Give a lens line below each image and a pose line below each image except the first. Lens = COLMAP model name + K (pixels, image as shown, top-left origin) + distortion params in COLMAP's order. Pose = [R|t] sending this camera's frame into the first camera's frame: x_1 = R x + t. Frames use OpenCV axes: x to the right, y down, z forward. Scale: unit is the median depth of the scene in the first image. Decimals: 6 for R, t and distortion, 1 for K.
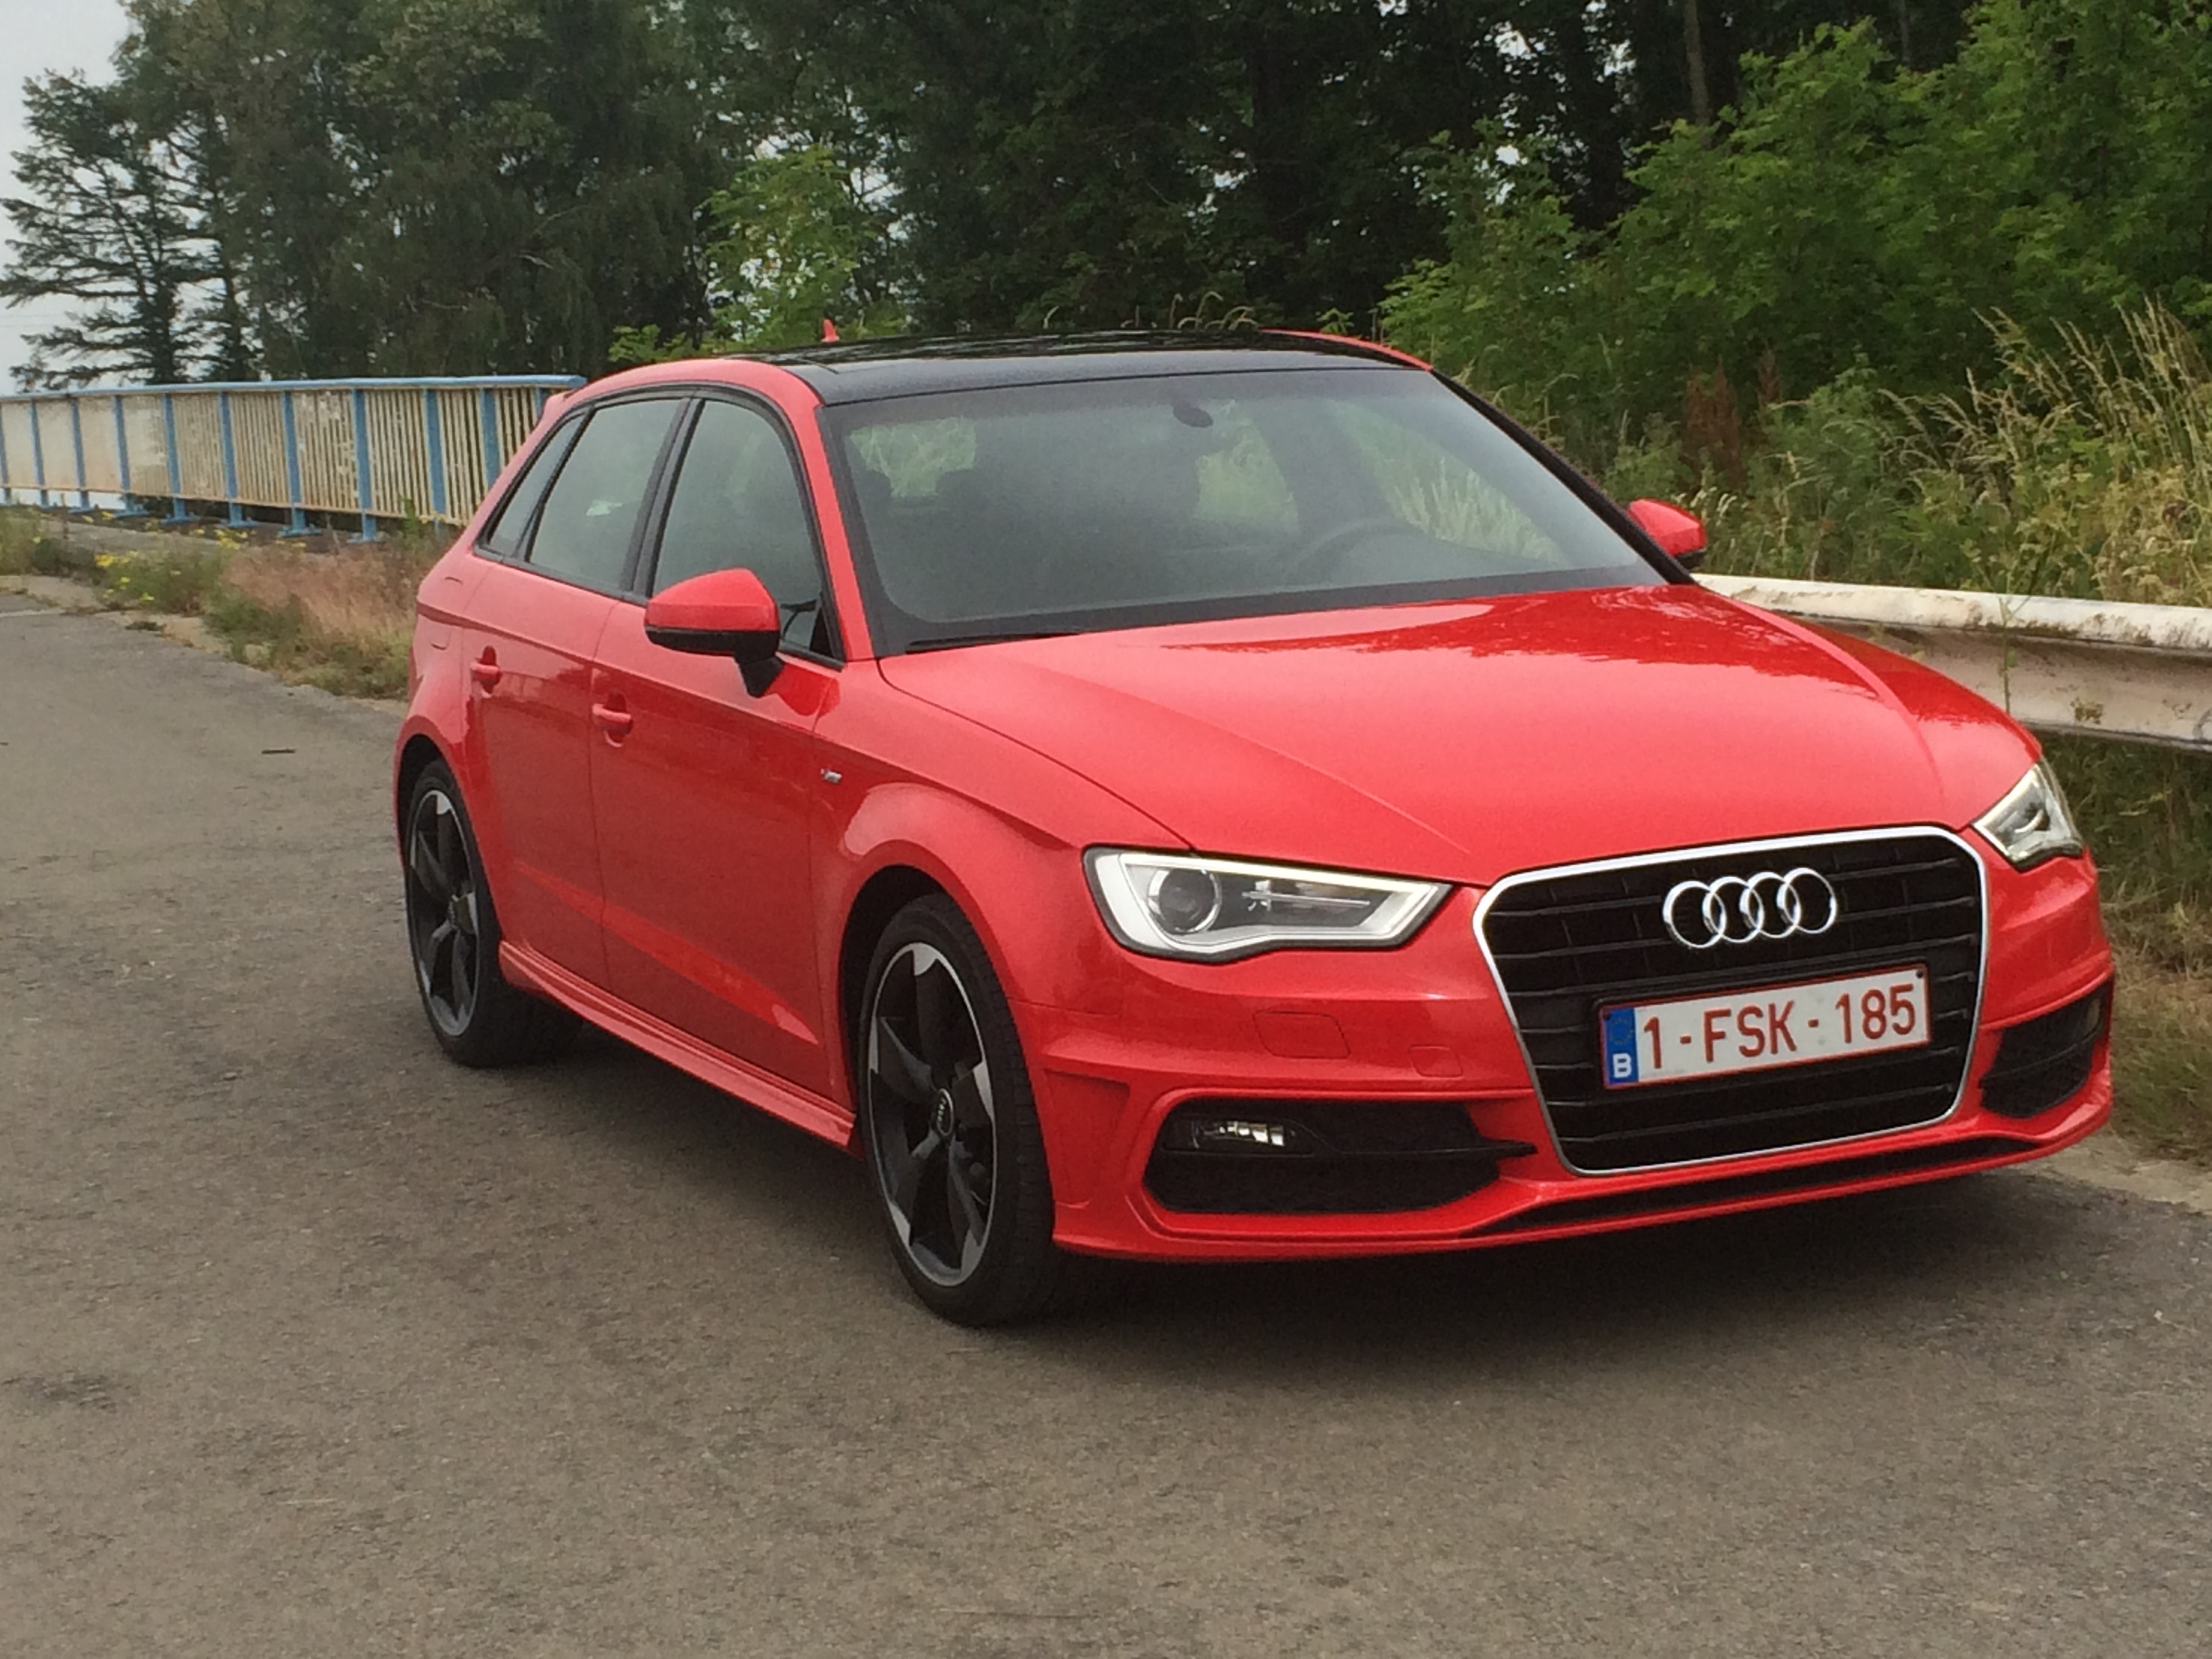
lens RADIAL K [[4265.6, 0, 1098.0], [0, 4265.6, 835.3], [0, 0, 1]] dist [0.031945, 0.000000]
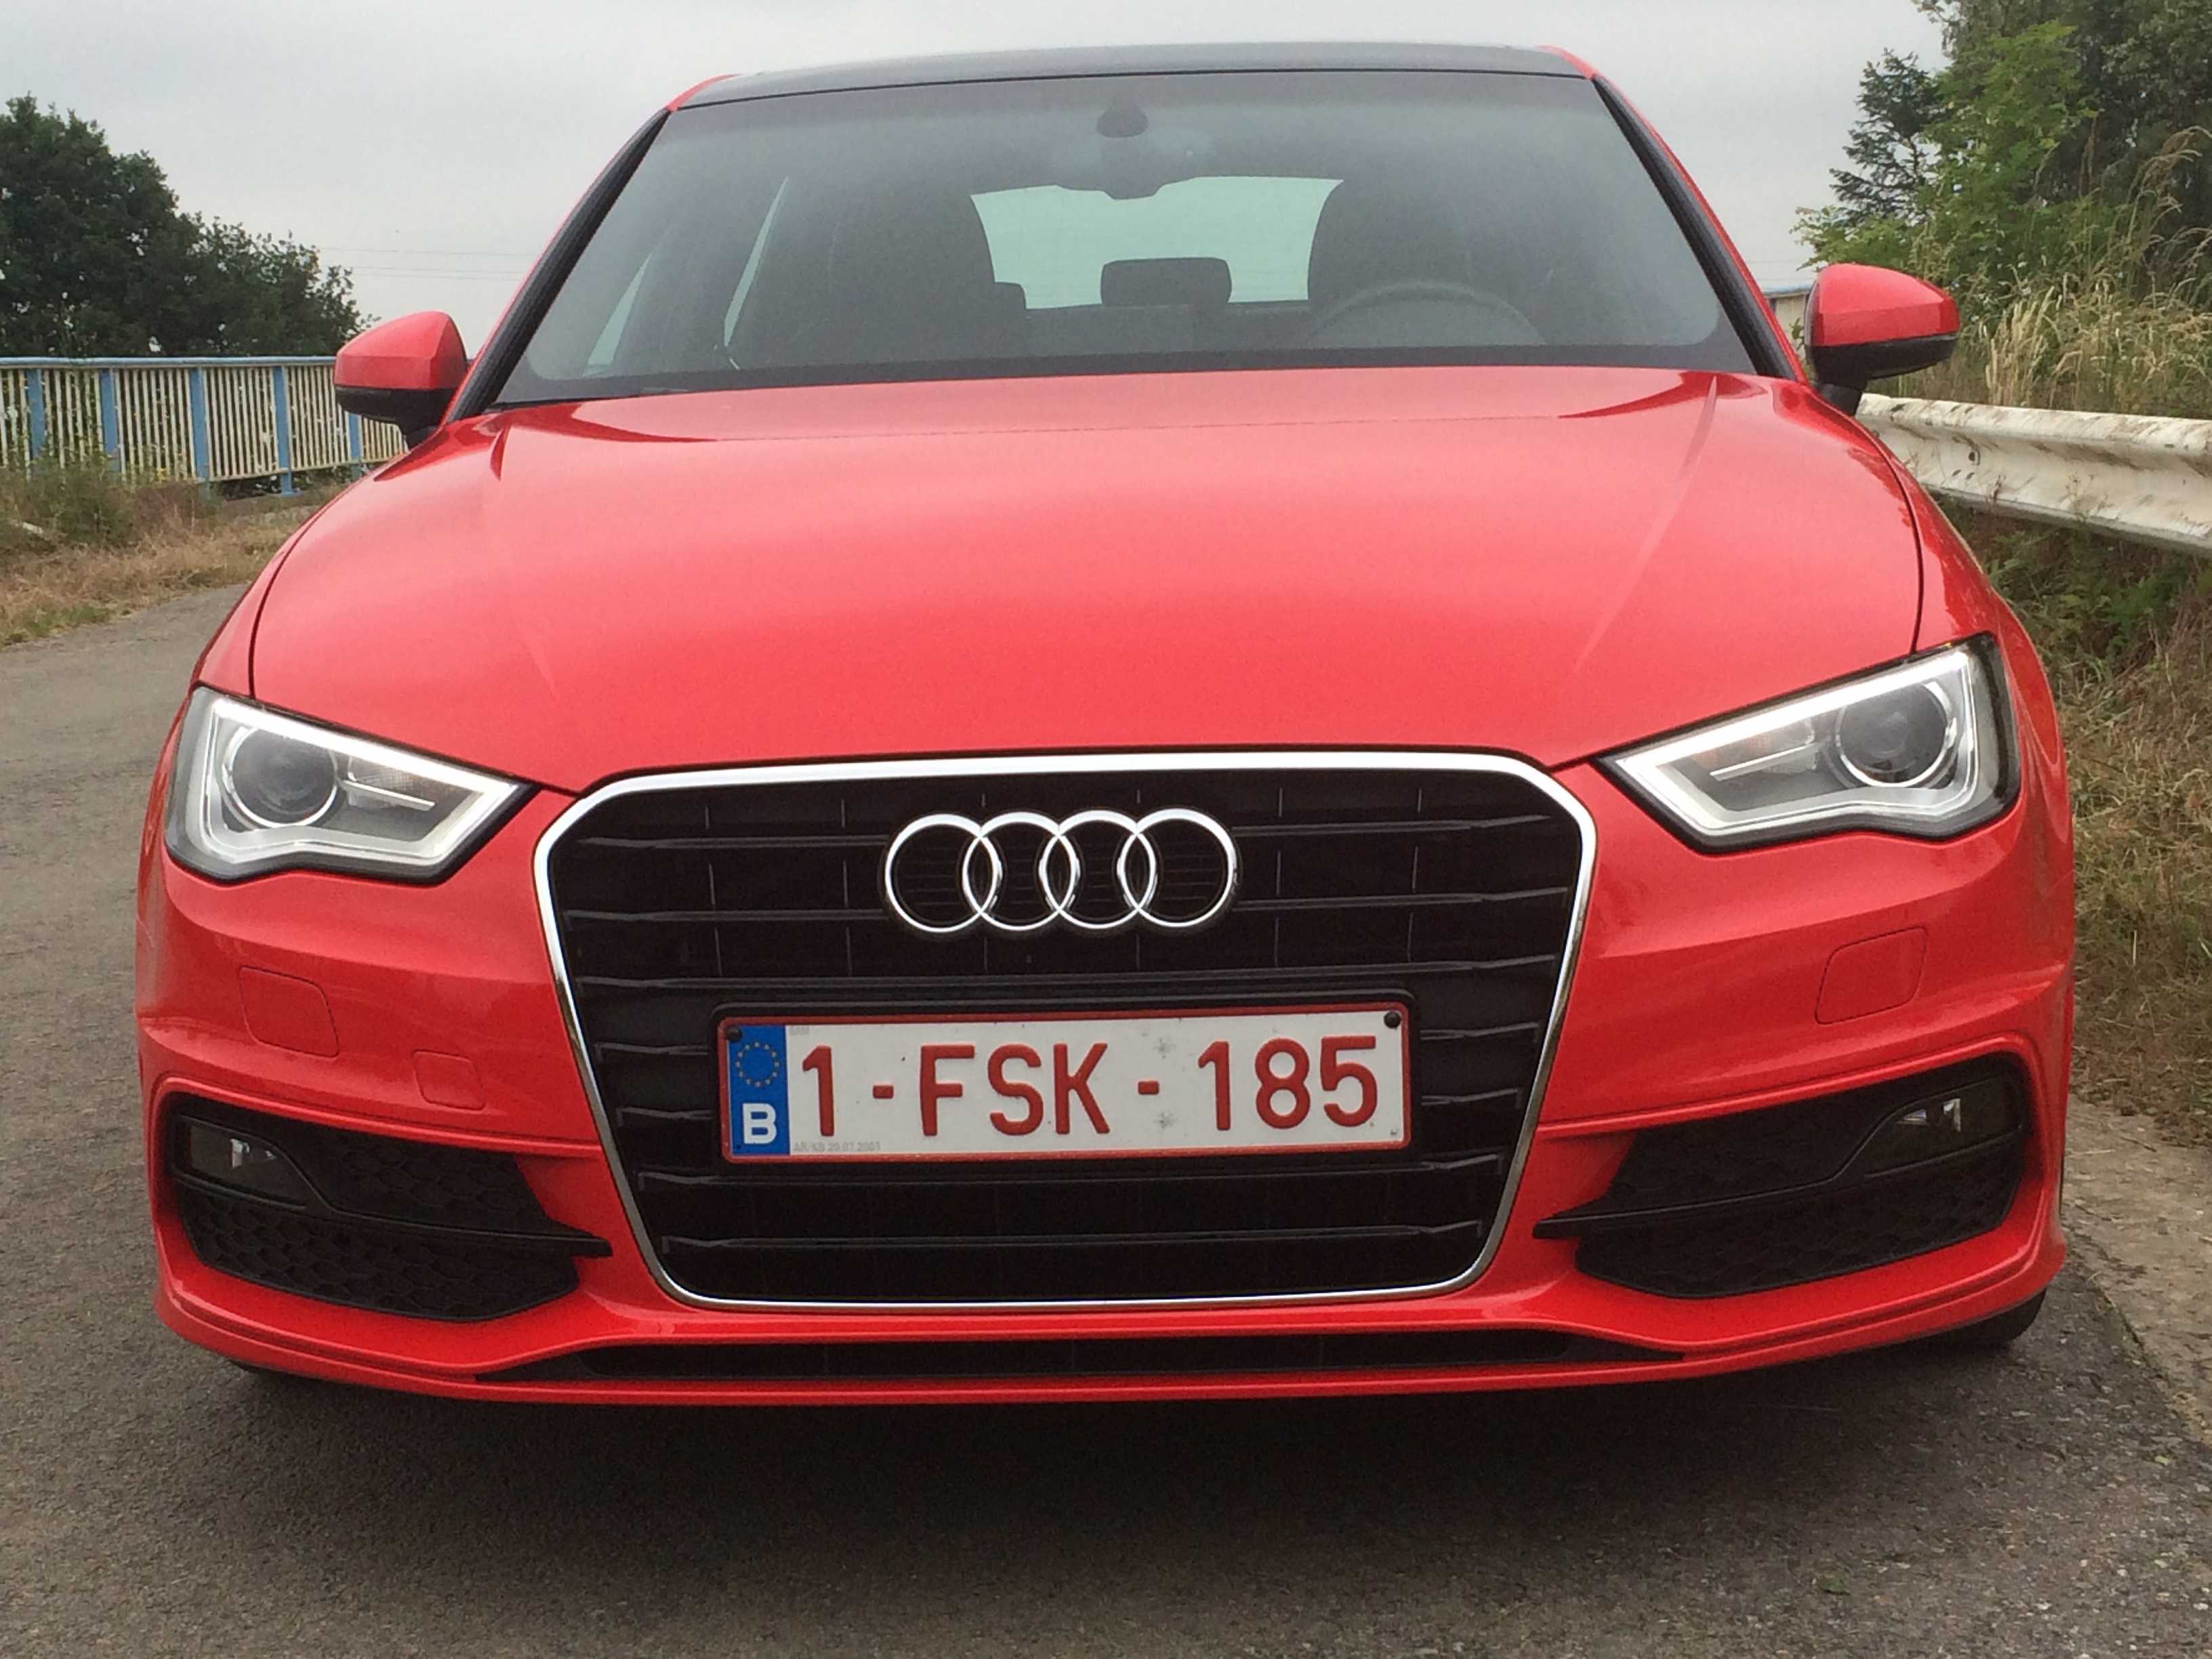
lens RADIAL K [[3572.5, 0, 1110.2], [0, 3572.5, 843.4], [0, 0, 1]] dist [0.020394, 0.000000]
pose [[0.884977, 0.084689, -0.457869, 0.370832], [-0.069568, 0.996332, 0.049823, -0.010454], [0.460409, -0.012239, 0.887623, 0.580541]]
